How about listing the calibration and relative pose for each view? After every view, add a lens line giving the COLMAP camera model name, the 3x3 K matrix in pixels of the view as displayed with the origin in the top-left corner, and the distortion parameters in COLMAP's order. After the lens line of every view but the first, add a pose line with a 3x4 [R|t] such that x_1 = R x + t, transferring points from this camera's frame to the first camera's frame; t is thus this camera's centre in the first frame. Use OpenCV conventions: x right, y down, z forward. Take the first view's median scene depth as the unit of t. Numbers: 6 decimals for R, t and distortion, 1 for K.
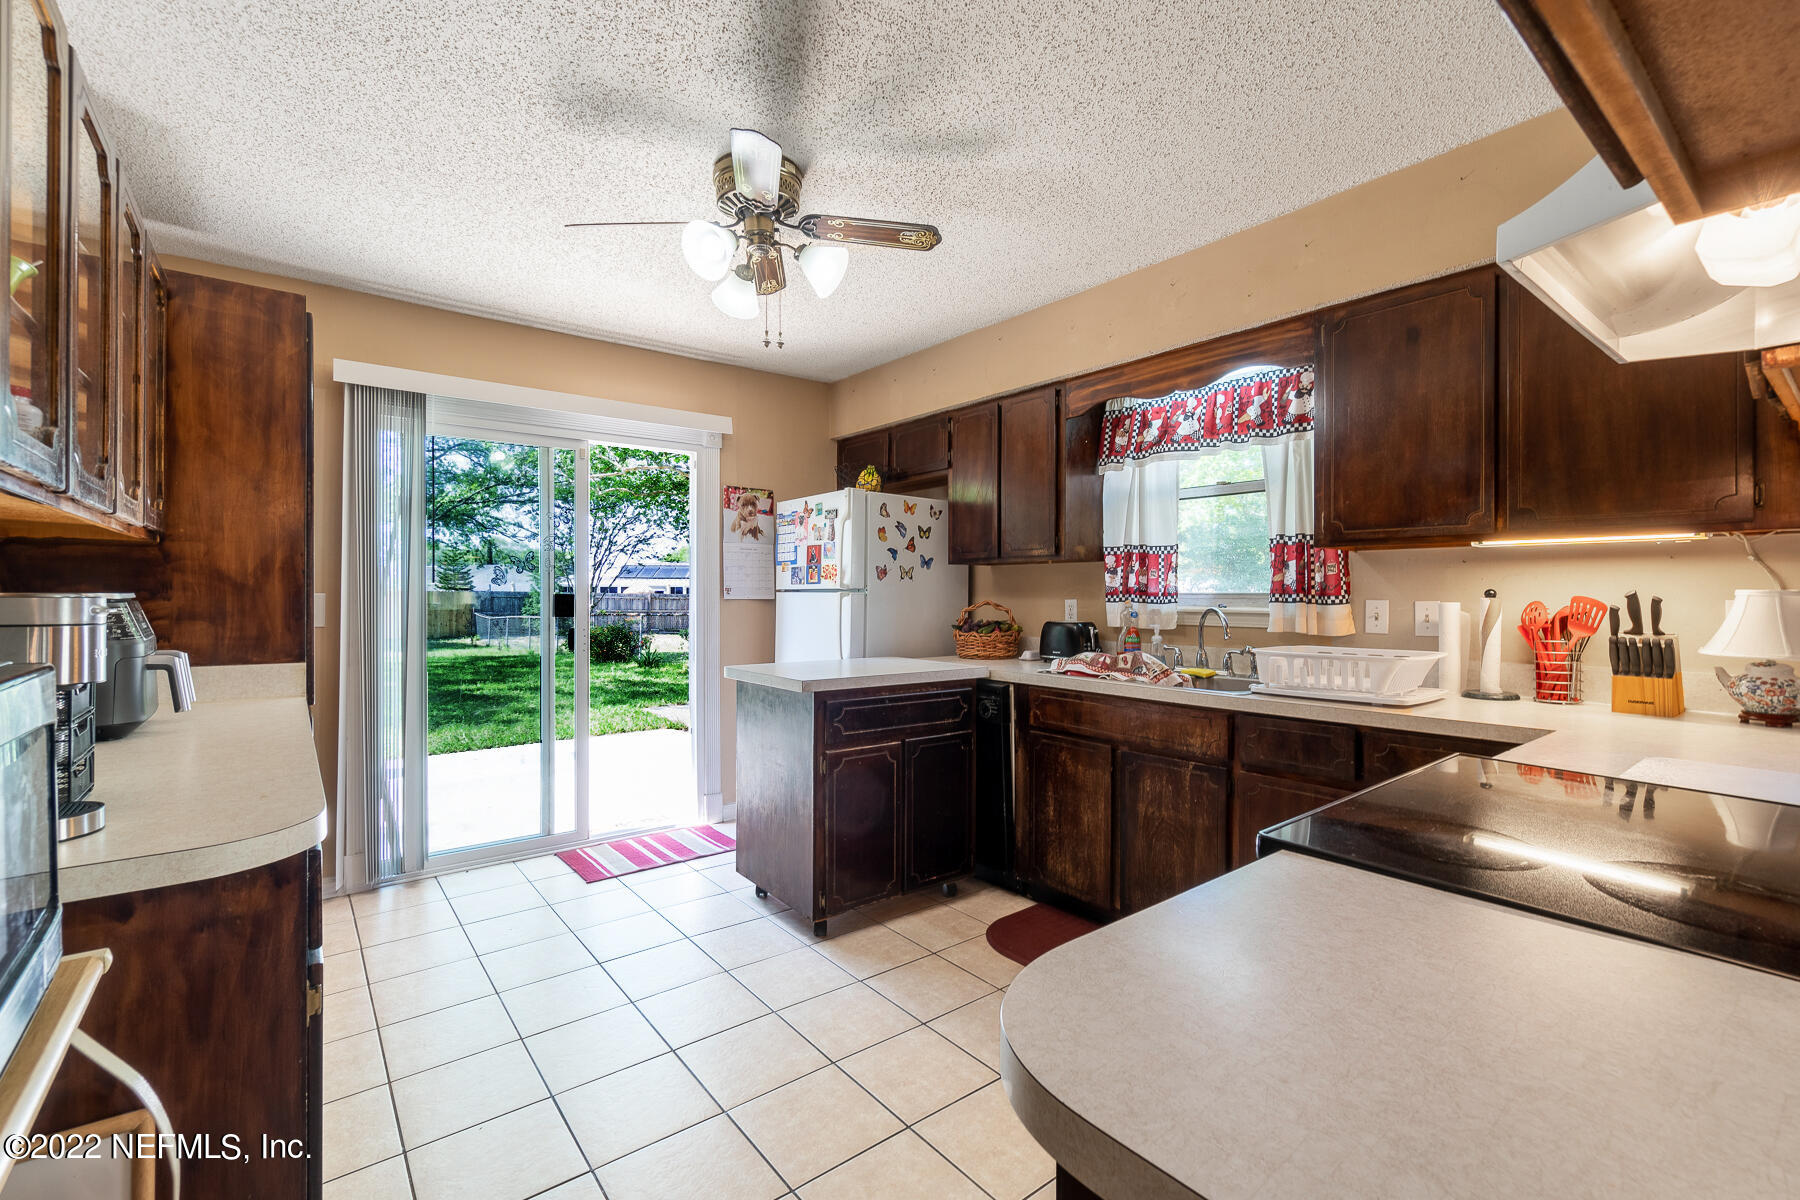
lens RADIAL K [[794.2, 0, 902.2], [0, 794.2, 597.1], [0, 0, 1]] dist [-0.001503, -0.000151]
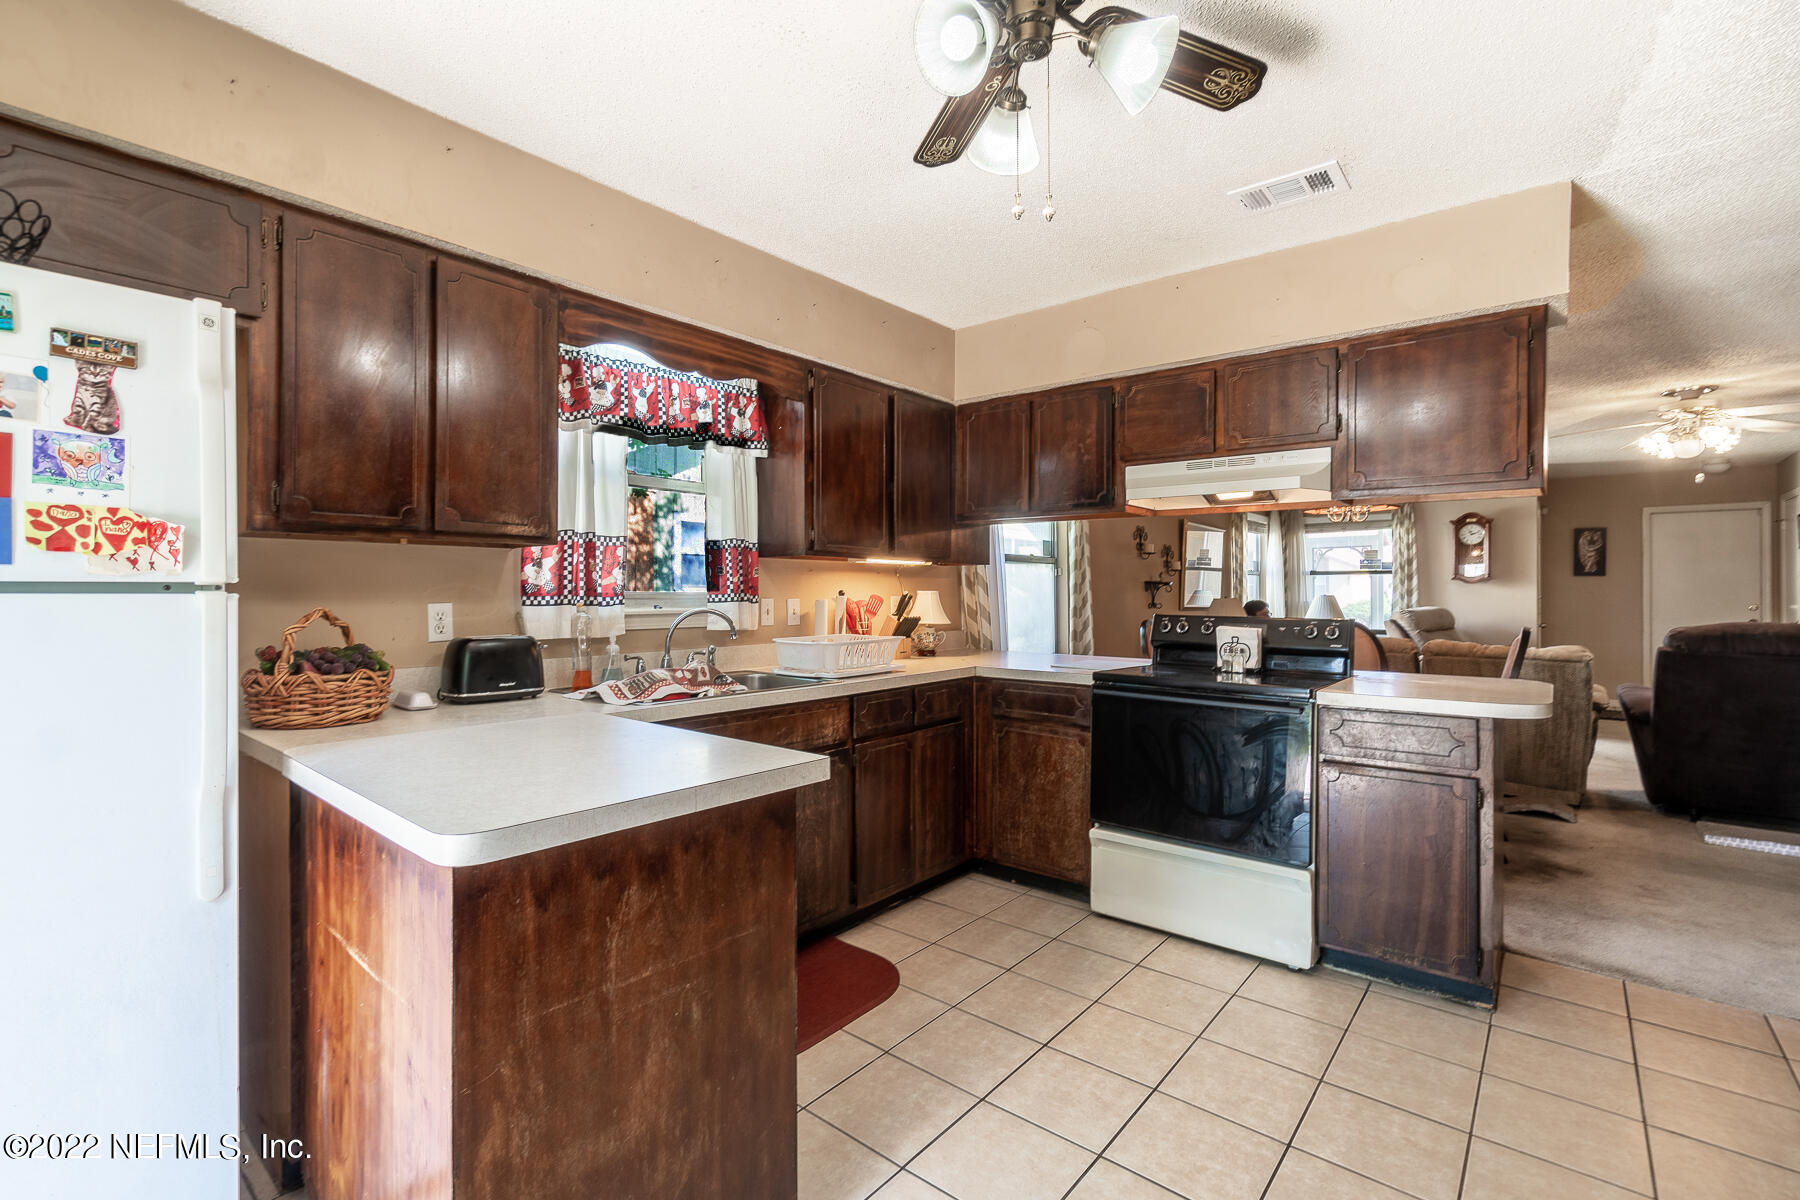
lens RADIAL K [[794.2, 0, 903.0], [0, 794.2, 593.8], [0, 0, 1]] dist [-0.001503, -0.000151]
pose [[-0.200753, -0.003381, 0.979636, -0.616987], [0.004620, 0.999980, 0.004398, -0.007234], [-0.979631, 0.005409, -0.200734, 0.978201]]
